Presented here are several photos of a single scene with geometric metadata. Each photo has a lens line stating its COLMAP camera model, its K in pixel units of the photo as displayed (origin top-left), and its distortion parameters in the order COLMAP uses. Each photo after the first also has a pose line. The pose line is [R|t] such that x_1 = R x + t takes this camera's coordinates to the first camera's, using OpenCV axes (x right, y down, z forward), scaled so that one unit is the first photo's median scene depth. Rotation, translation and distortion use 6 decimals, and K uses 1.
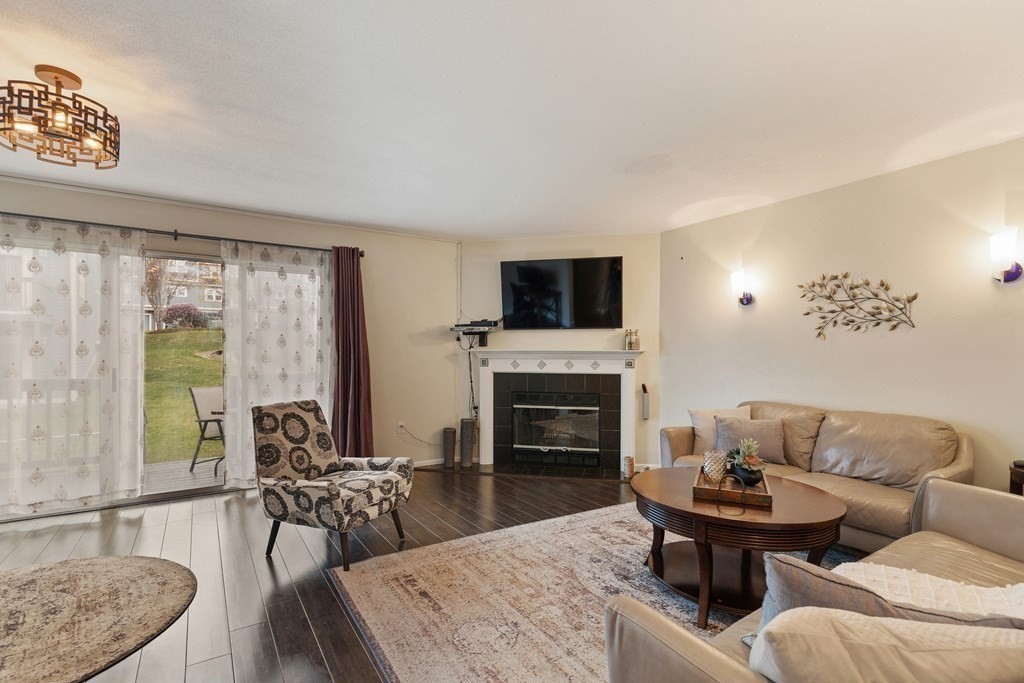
lens RADIAL K [[465.3, 0, 520.3], [0, 465.3, 346.9], [0, 0, 1]] dist [0.007798, -0.001555]
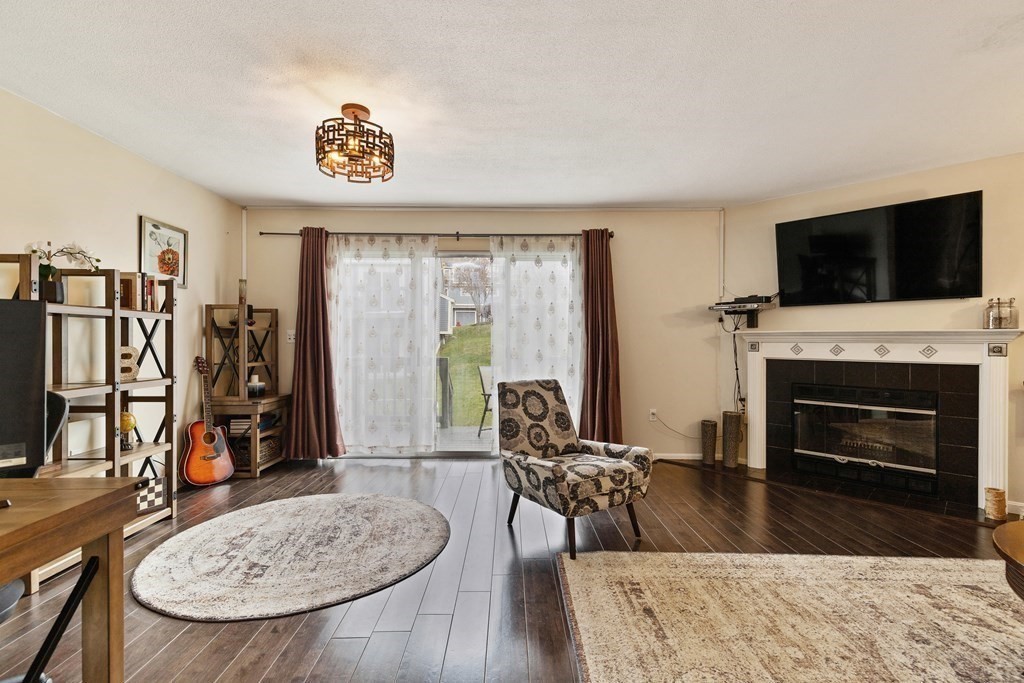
lens RADIAL K [[465.3, 0, 520.0], [0, 465.3, 335.9], [0, 0, 1]] dist [0.007798, -0.001555]
pose [[0.839646, -0.007082, -0.543088, 0.037426], [0.007411, 0.999971, -0.001582, 0.018588], [0.543083, -0.002697, 0.839675, 0.101969]]
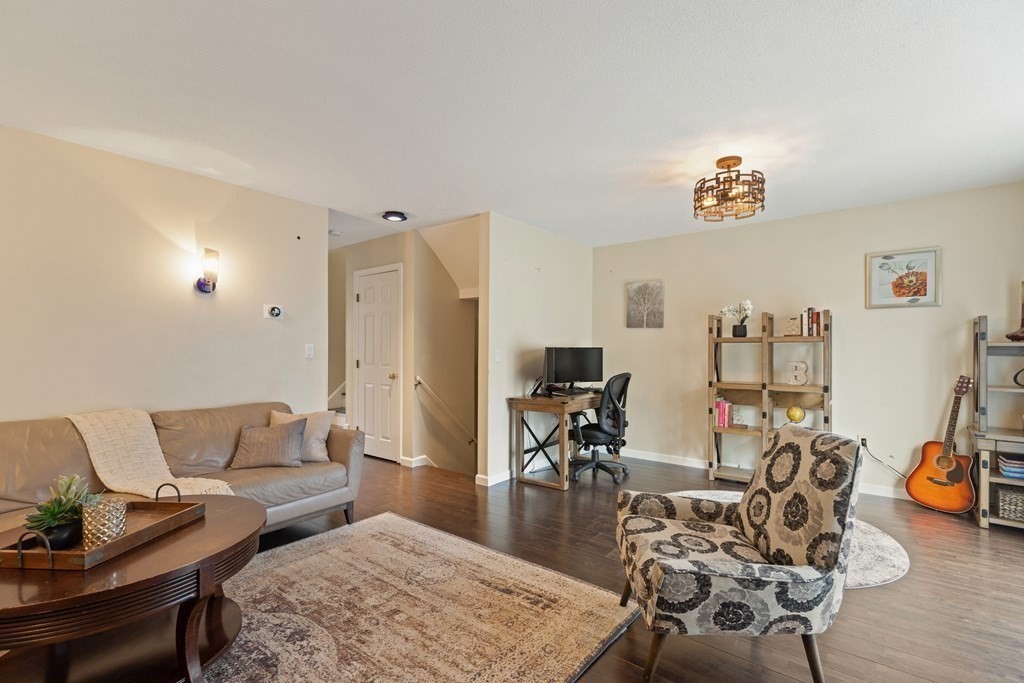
lens RADIAL K [[465.3, 0, 512.2], [0, 465.3, 349.8], [0, 0, 1]] dist [0.007798, -0.001555]
pose [[-0.952028, -0.003442, -0.305992, 0.057570], [0.001321, 0.999881, -0.015357, 0.017789], [0.306009, -0.015024, -0.951910, 1.229734]]
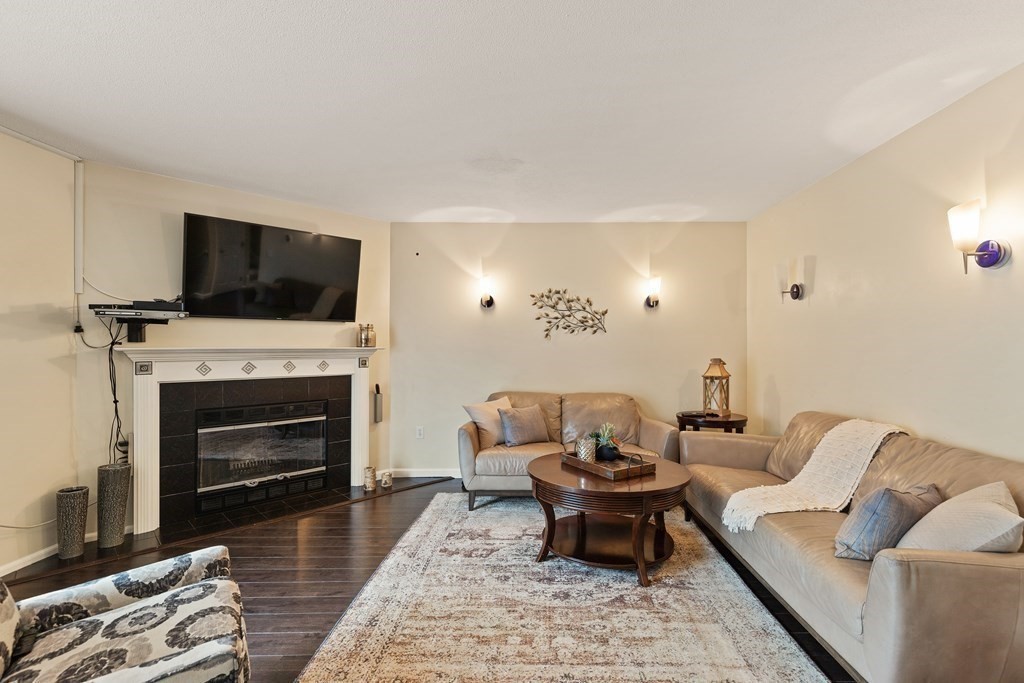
lens RADIAL K [[465.3, 0, 530.3], [0, 465.3, 333.6], [0, 0, 1]] dist [0.007798, -0.001555]
pose [[0.562225, 0.017446, 0.826800, -0.431375], [-0.010692, 0.999847, -0.013826, -0.013065], [-0.826915, -0.001066, 0.562326, 0.321012]]
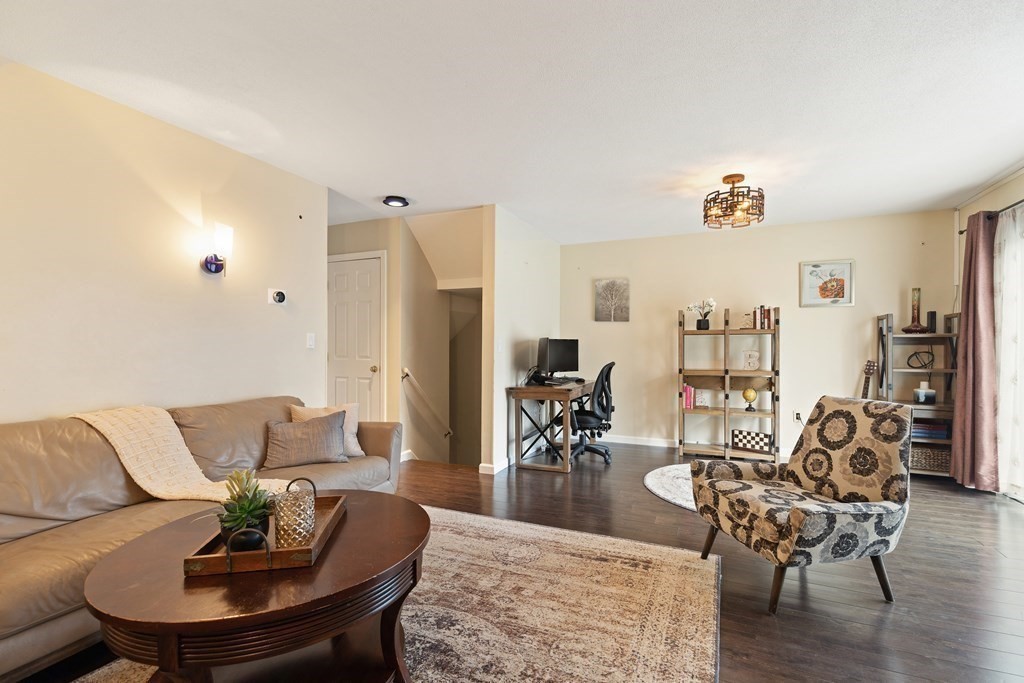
lens RADIAL K [[465.3, 0, 512.1], [0, 465.3, 348.5], [0, 0, 1]] dist [0.007798, -0.001555]
pose [[-0.844034, -0.000509, -0.536289, 0.344830], [0.005787, 0.999933, -0.010058, 0.032325], [0.536258, -0.011593, -0.843975, 1.131395]]
